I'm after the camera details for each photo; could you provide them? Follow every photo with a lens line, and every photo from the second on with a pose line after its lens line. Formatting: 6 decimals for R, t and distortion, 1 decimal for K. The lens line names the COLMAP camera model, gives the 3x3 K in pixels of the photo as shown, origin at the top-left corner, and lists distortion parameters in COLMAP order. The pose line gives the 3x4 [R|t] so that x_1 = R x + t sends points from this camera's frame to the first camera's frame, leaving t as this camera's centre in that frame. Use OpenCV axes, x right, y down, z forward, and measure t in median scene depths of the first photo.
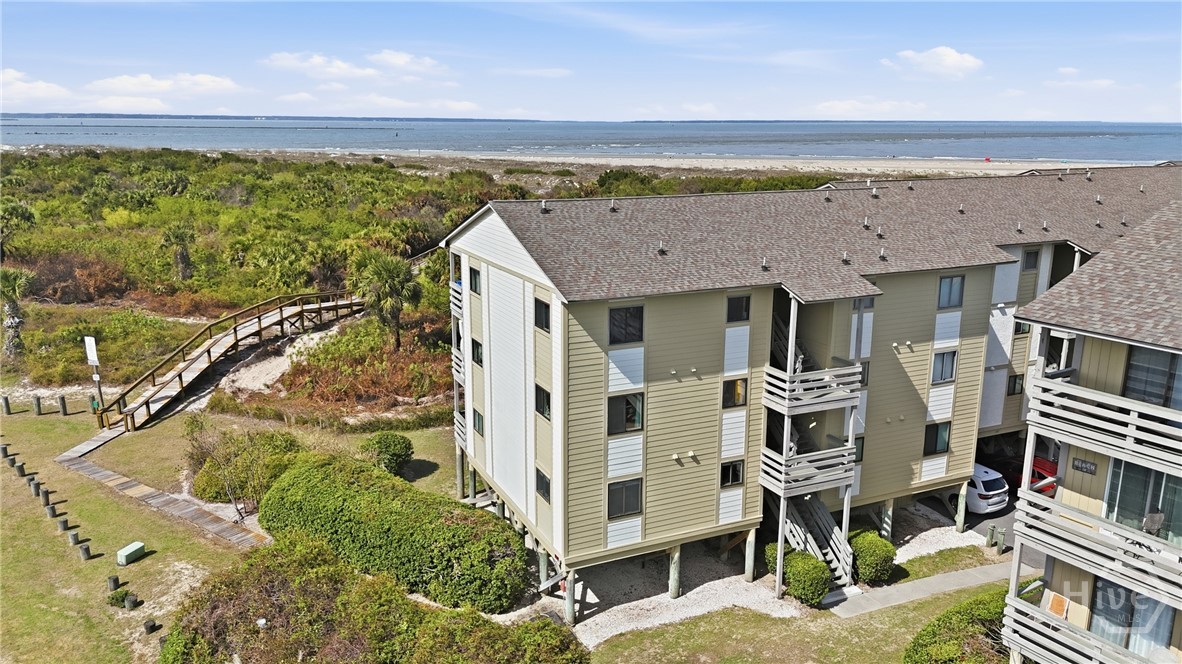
lens RADIAL K [[875.6, 0, 591.0], [0, 875.6, 332.0], [0, 0, 1]] dist [0.091544, -0.092413]
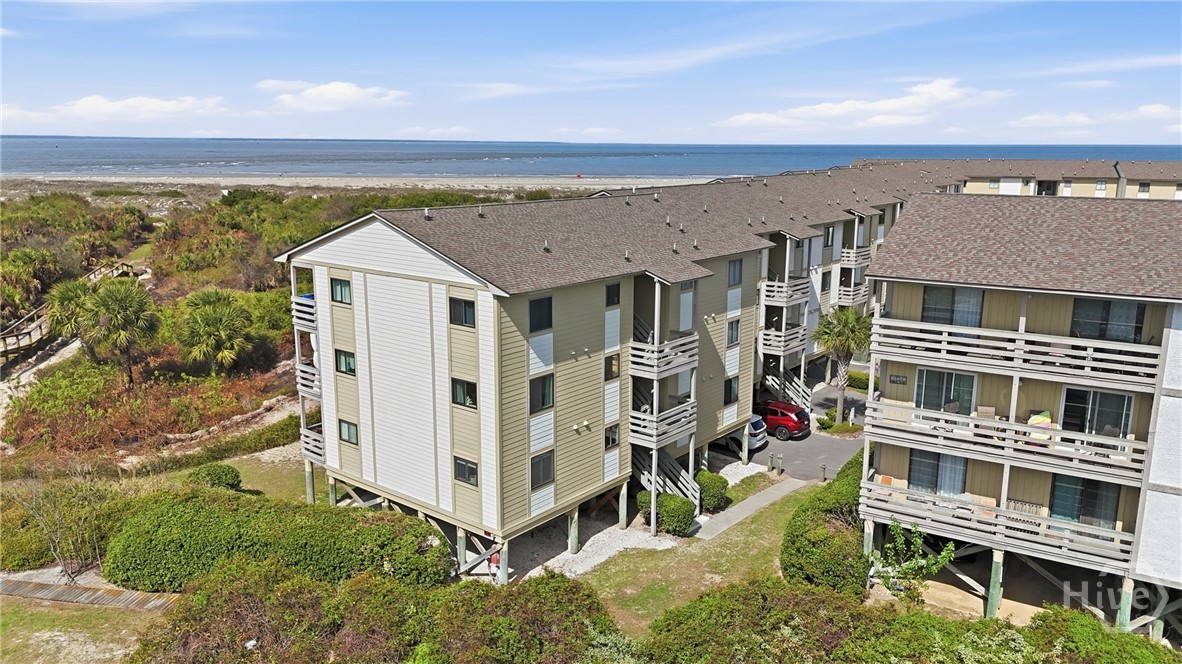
lens RADIAL K [[875.6, 0, 591.0], [0, 875.6, 332.0], [0, 0, 1]] dist [0.091544, -0.092413]
pose [[0.901618, -0.092138, 0.422605, -0.337593], [0.100854, 0.994900, 0.001742, 0.017498], [-0.420610, 0.041051, 0.906313, -0.047016]]
